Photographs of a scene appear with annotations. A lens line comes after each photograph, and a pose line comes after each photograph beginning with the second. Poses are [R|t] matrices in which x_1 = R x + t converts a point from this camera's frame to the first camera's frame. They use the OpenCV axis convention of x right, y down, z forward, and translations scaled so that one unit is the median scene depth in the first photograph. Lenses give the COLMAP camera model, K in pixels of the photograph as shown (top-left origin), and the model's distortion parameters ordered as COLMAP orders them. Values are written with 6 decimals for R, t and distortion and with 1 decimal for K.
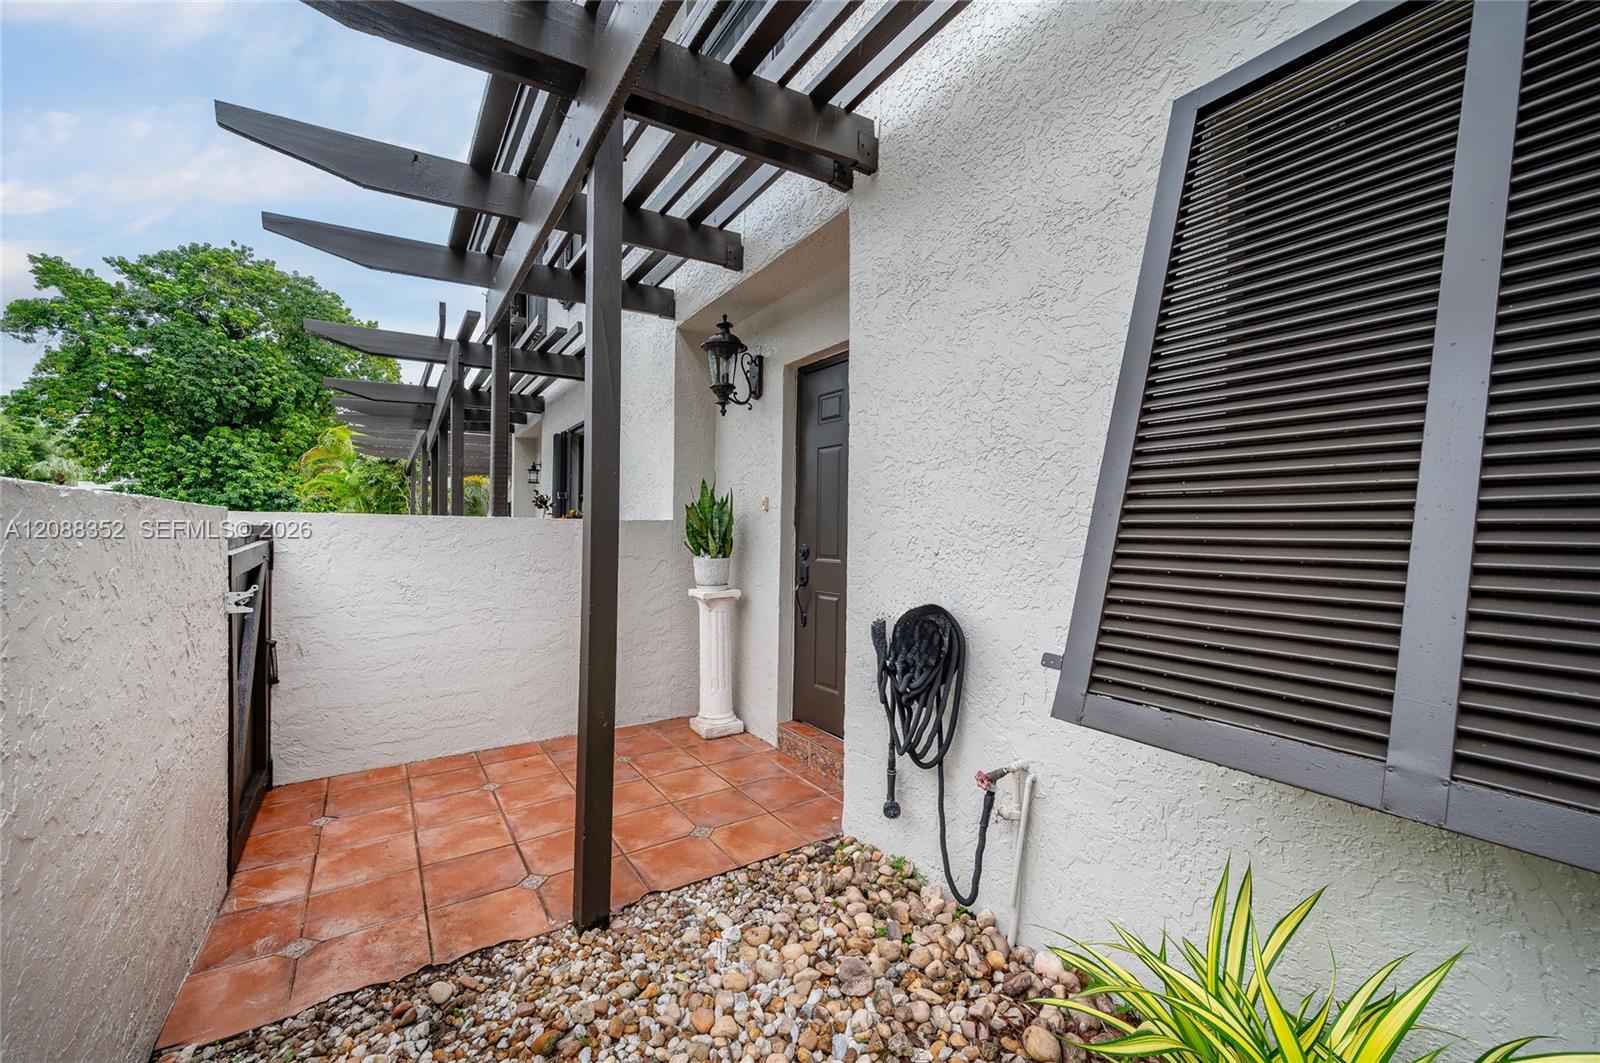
lens RADIAL K [[639.2, 0, 793.4], [0, 639.2, 529.8], [0, 0, 1]] dist [-0.000305, 0.000219]
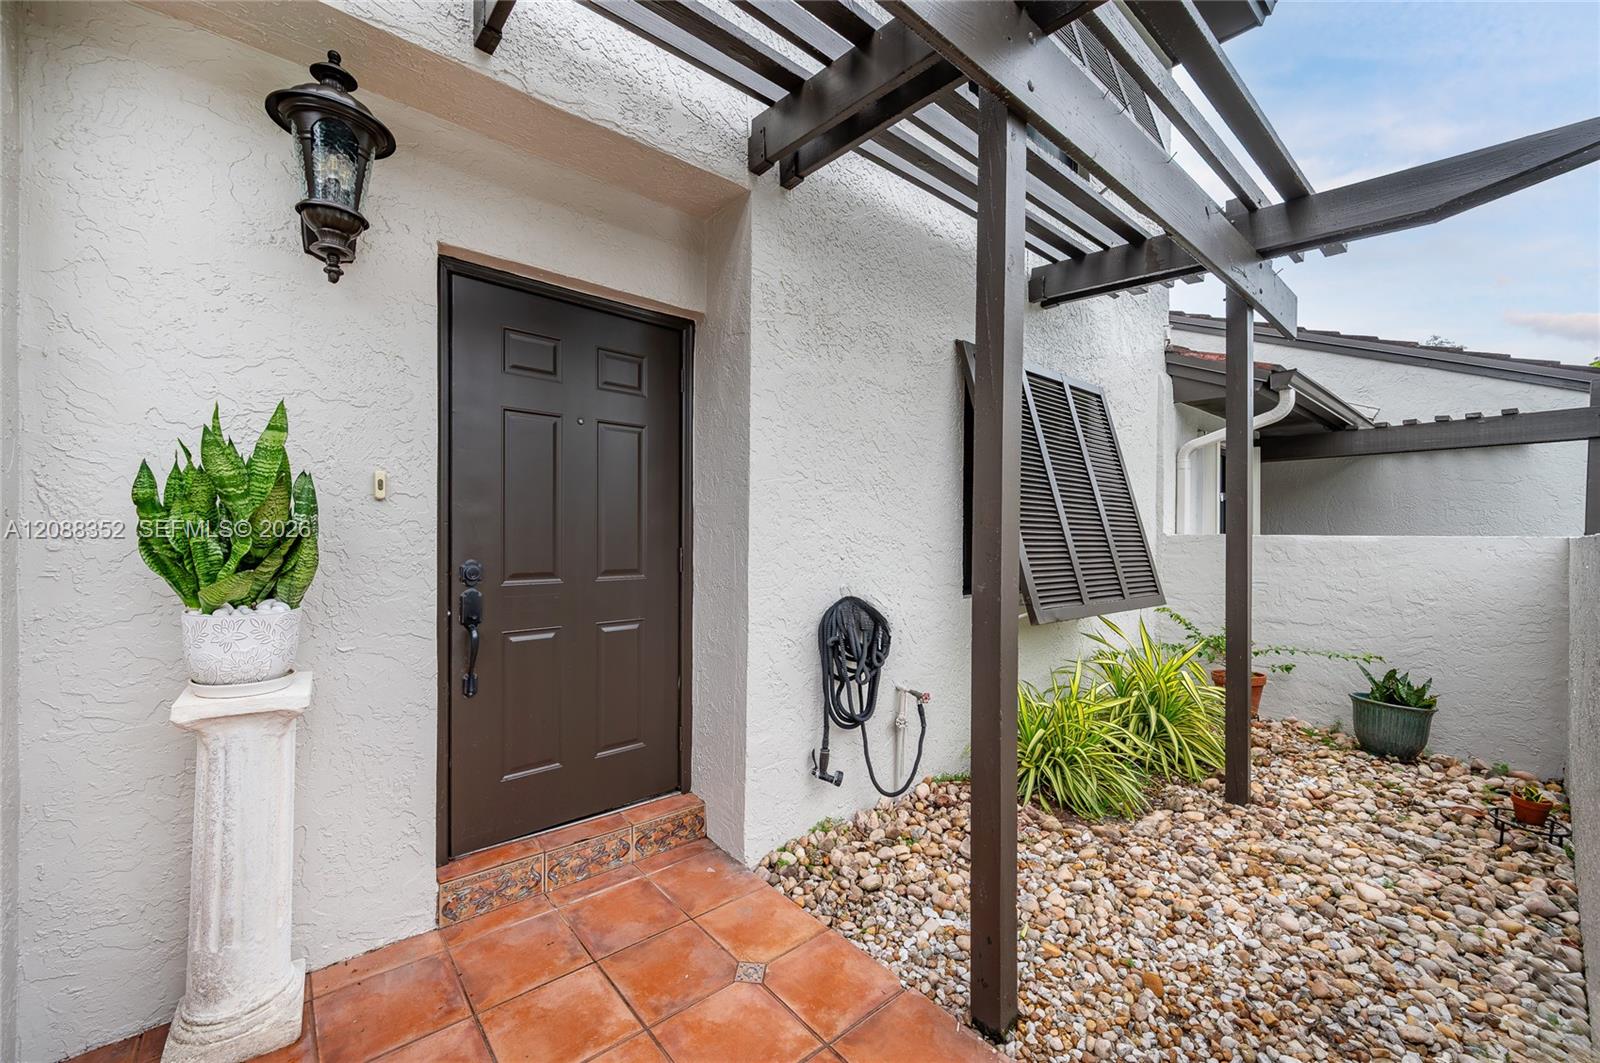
lens RADIAL K [[639.2, 0, 793.6], [0, 639.2, 535.1], [0, 0, 1]] dist [-0.000305, 0.000219]
pose [[-0.127260, -0.008580, 0.991832, -0.784989], [-0.015206, 0.999862, 0.006698, -0.012366], [-0.991753, -0.014229, -0.127373, 0.978208]]
